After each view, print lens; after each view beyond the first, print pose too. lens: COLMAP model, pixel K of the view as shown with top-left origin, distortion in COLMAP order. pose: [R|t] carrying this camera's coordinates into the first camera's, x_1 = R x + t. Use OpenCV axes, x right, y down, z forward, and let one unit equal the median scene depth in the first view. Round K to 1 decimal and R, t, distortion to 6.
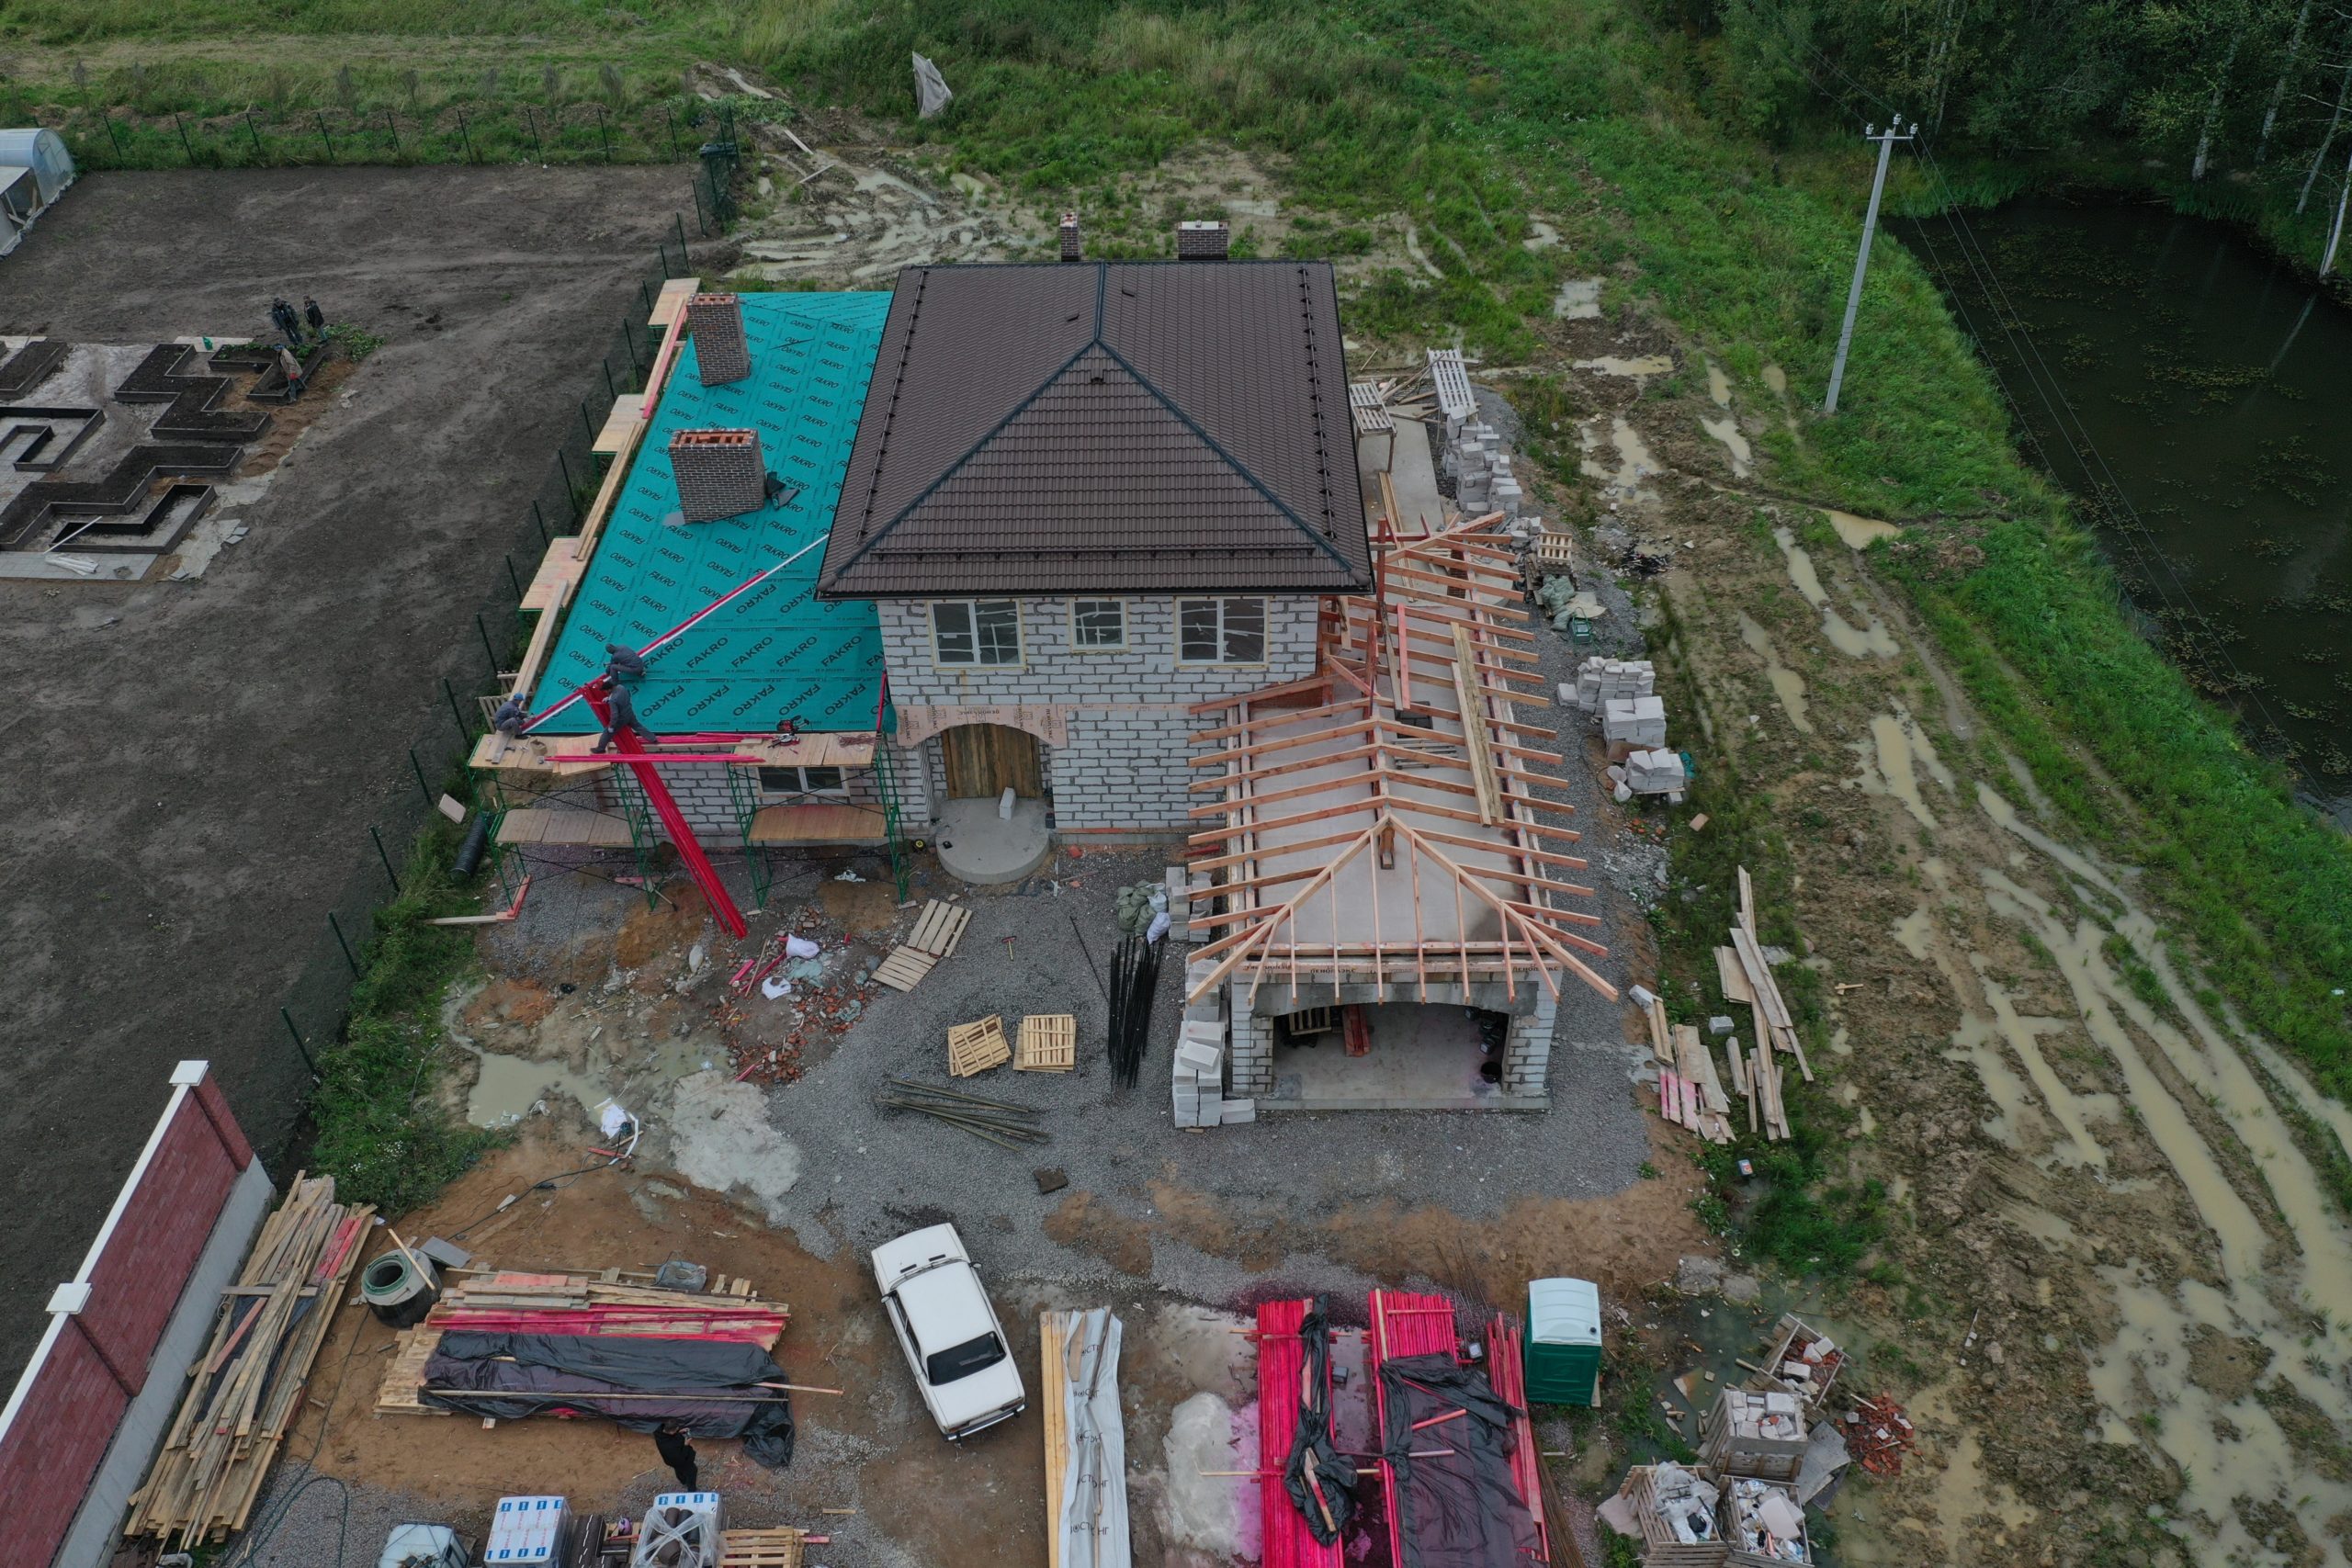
lens RADIAL K [[1859.1, 0, 1176.0], [0, 1859.1, 784.0], [0, 0, 1]] dist [0.002041, 0.003349]
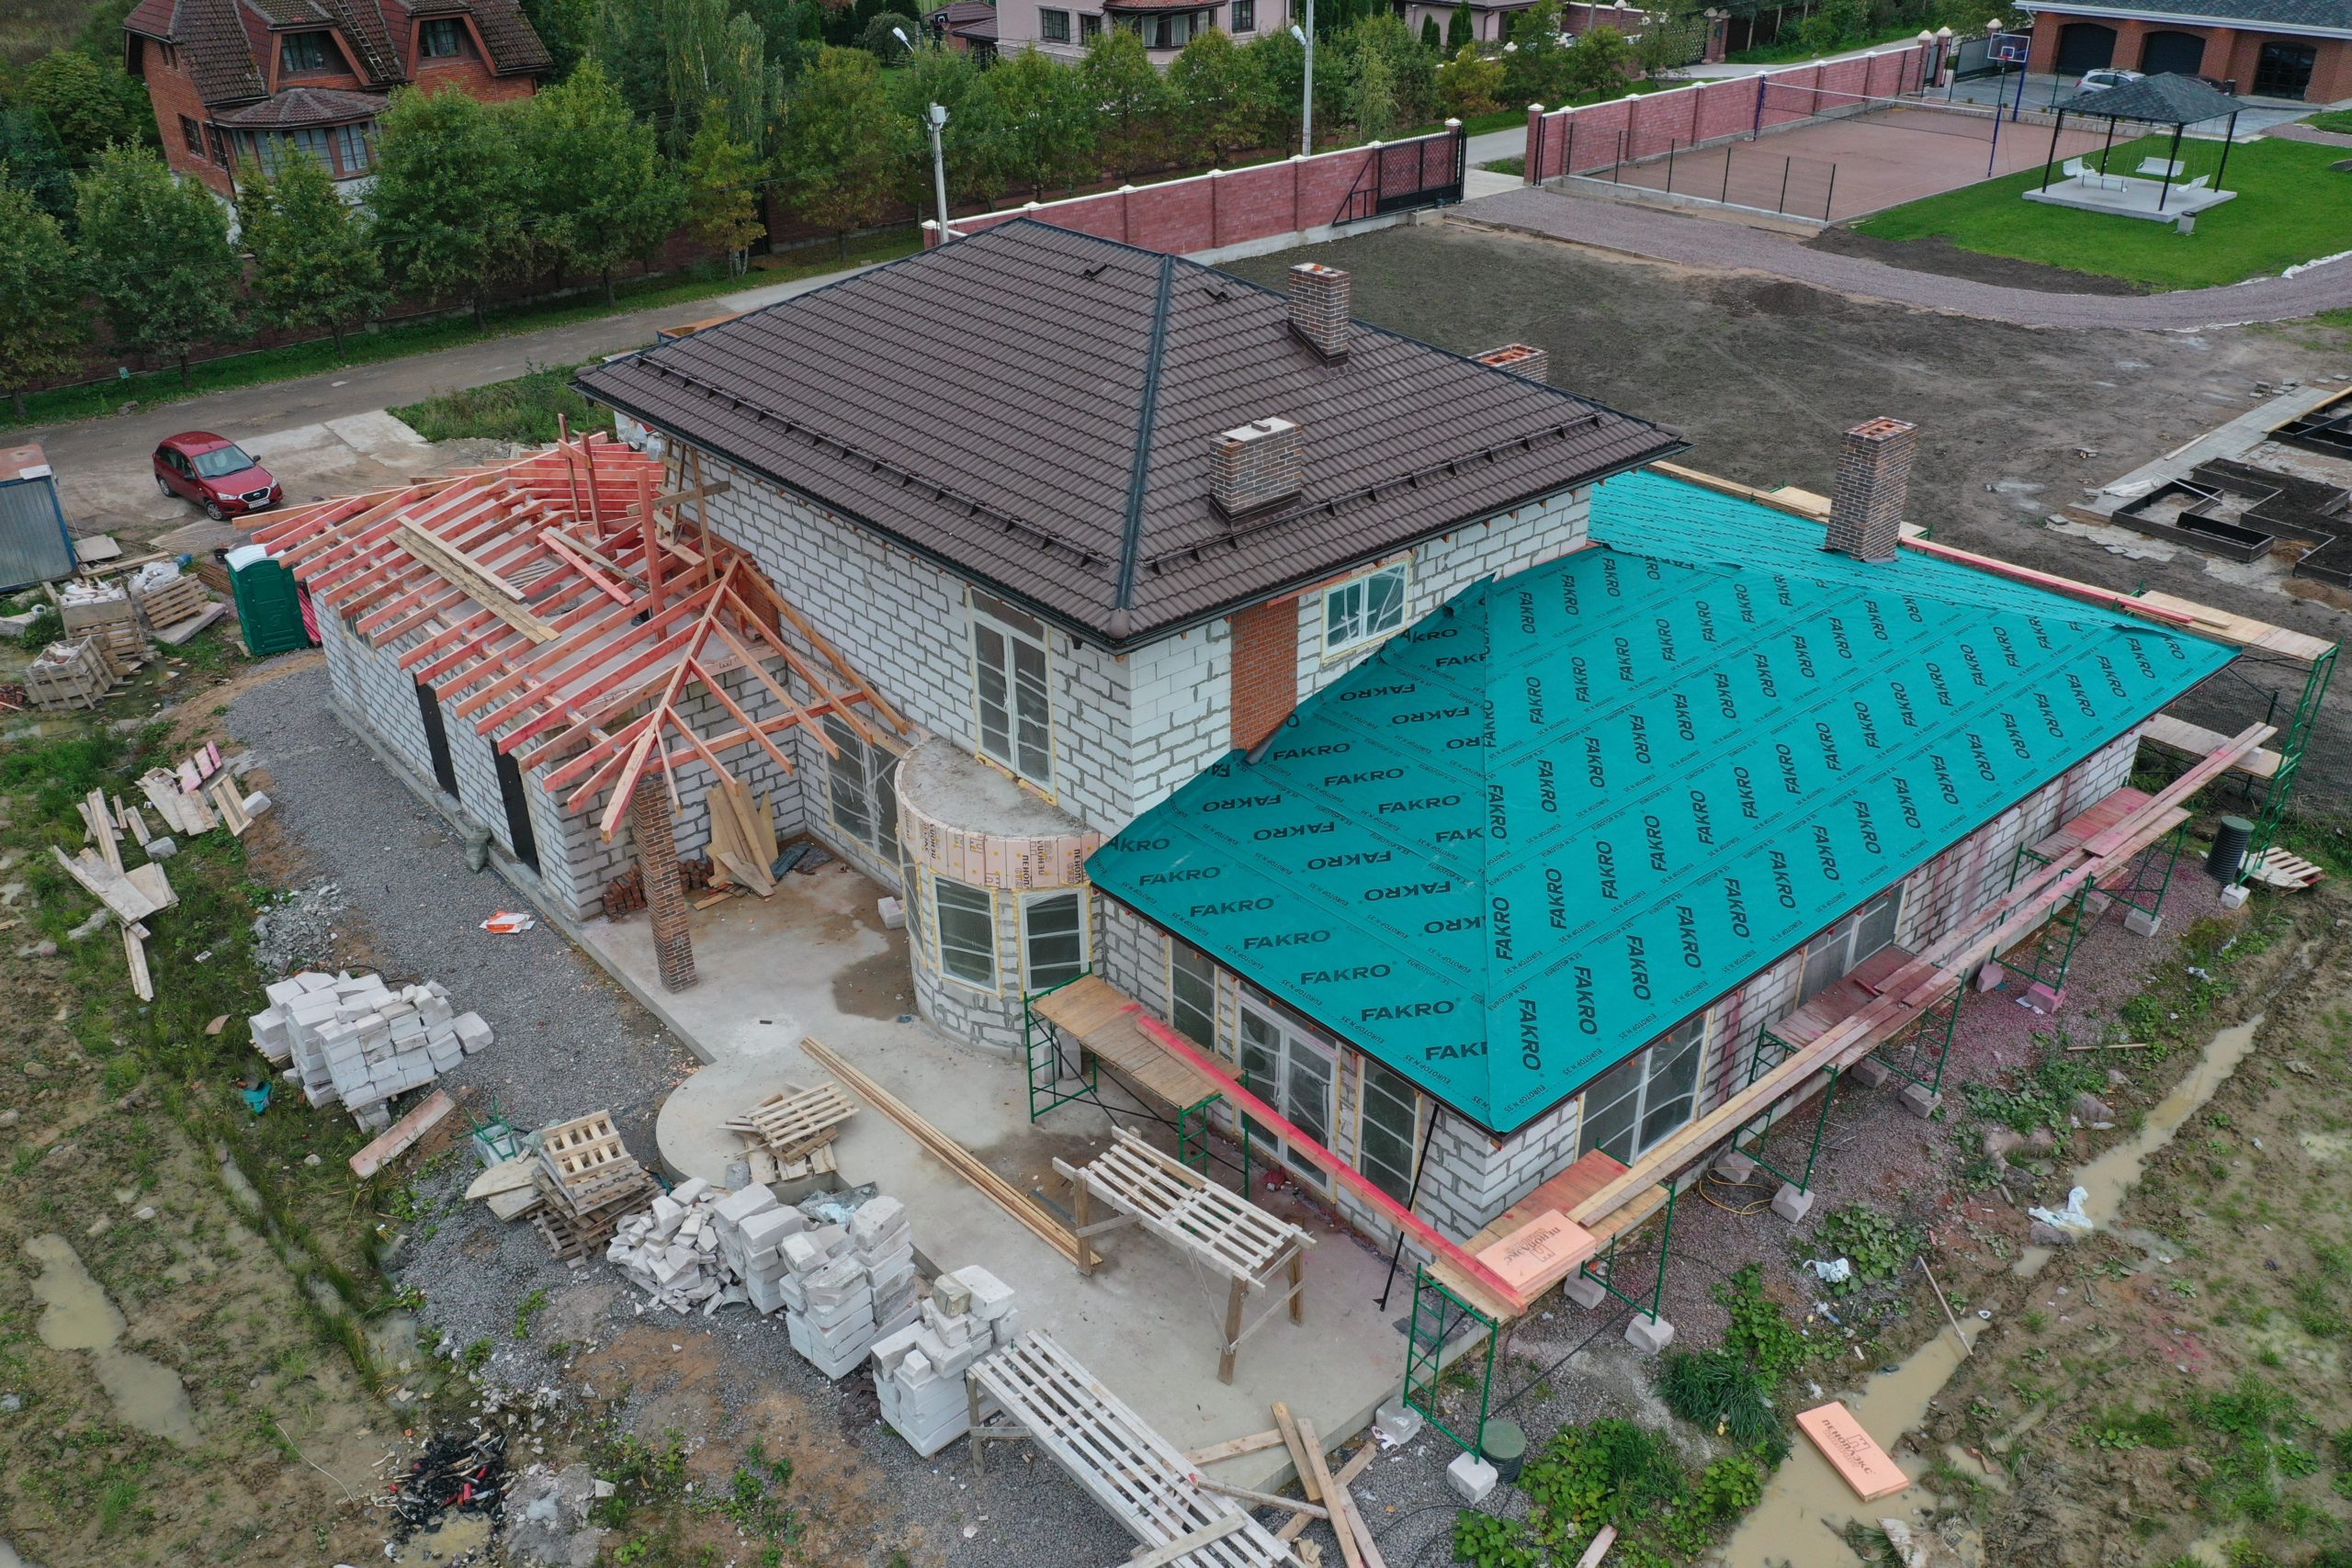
lens RADIAL K [[1859.1, 0, 1176.0], [0, 1859.1, 784.0], [0, 0, 1]] dist [0.002041, 0.003349]
pose [[-0.751258, 0.341586, -0.564740, 0.414264], [-0.407903, 0.432385, 0.804151, -0.777323], [0.518871, 0.834484, -0.185498, 1.371585]]
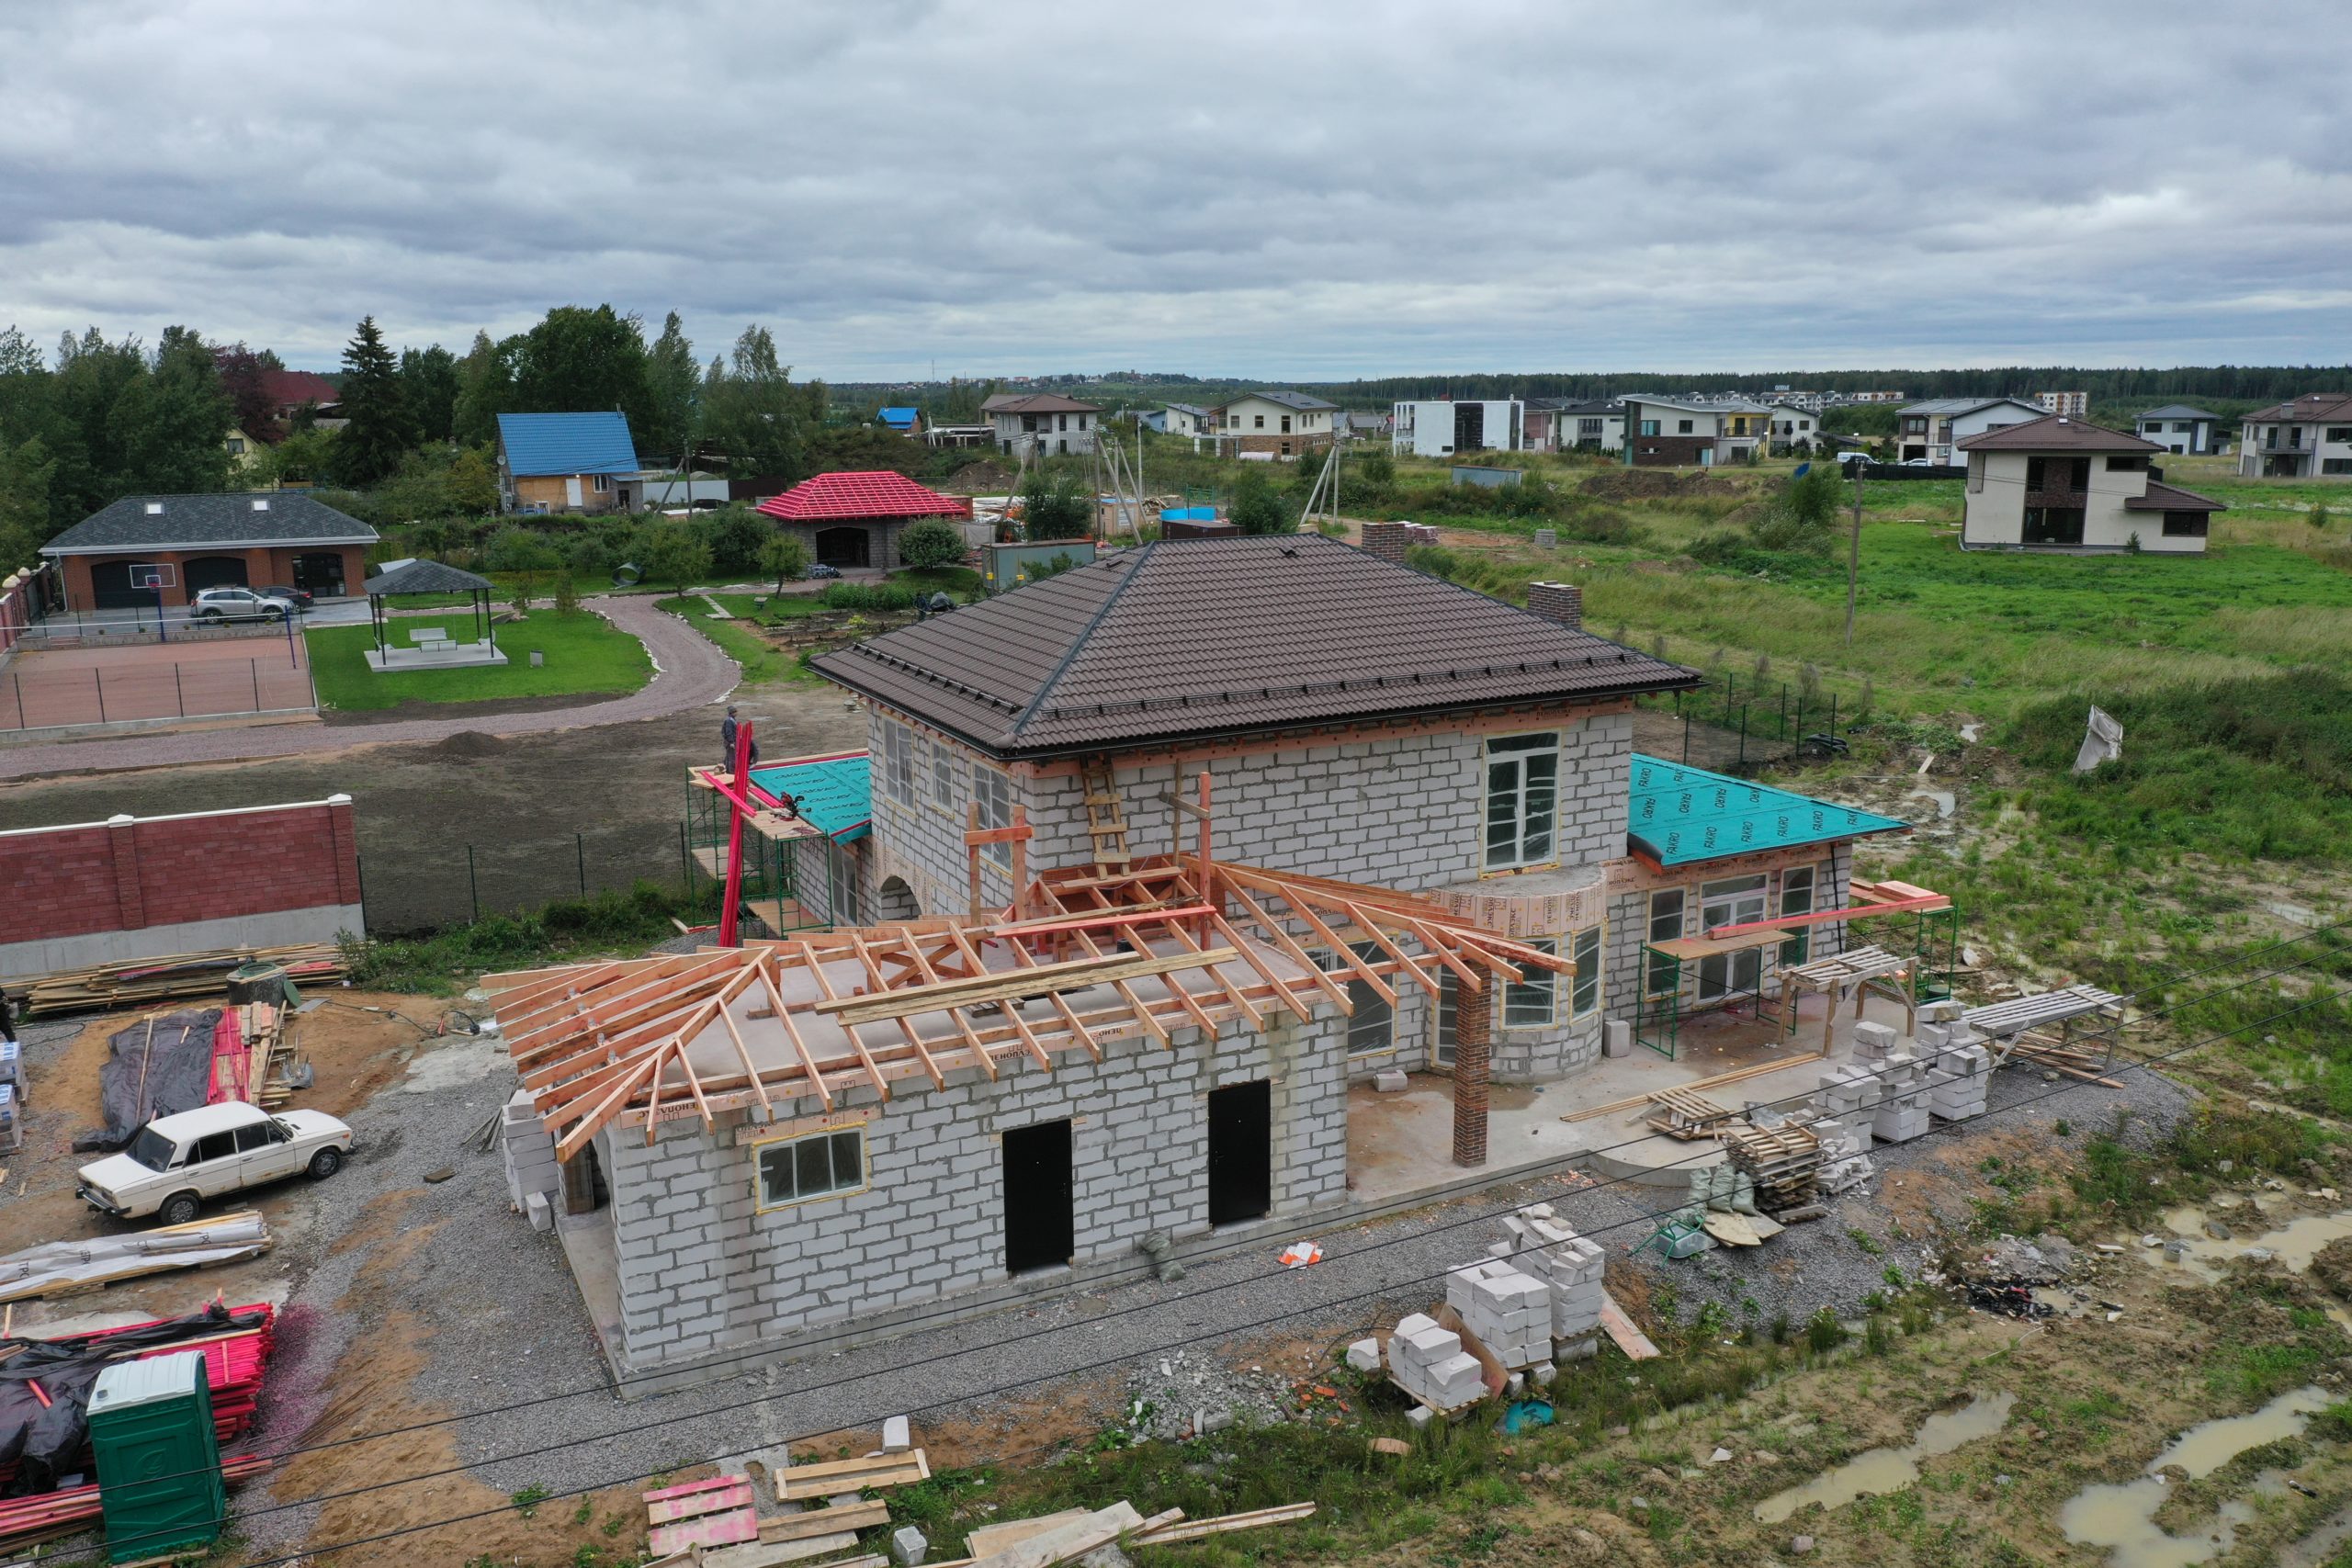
lens RADIAL K [[1859.1, 0, 1176.0], [0, 1859.1, 784.0], [0, 0, 1]] dist [0.002041, 0.003349]
pose [[0.456849, 0.203295, -0.866003, 0.782387], [-0.574608, 0.810613, -0.112835, -0.050890], [0.679055, 0.549160, 0.487143, 0.633924]]
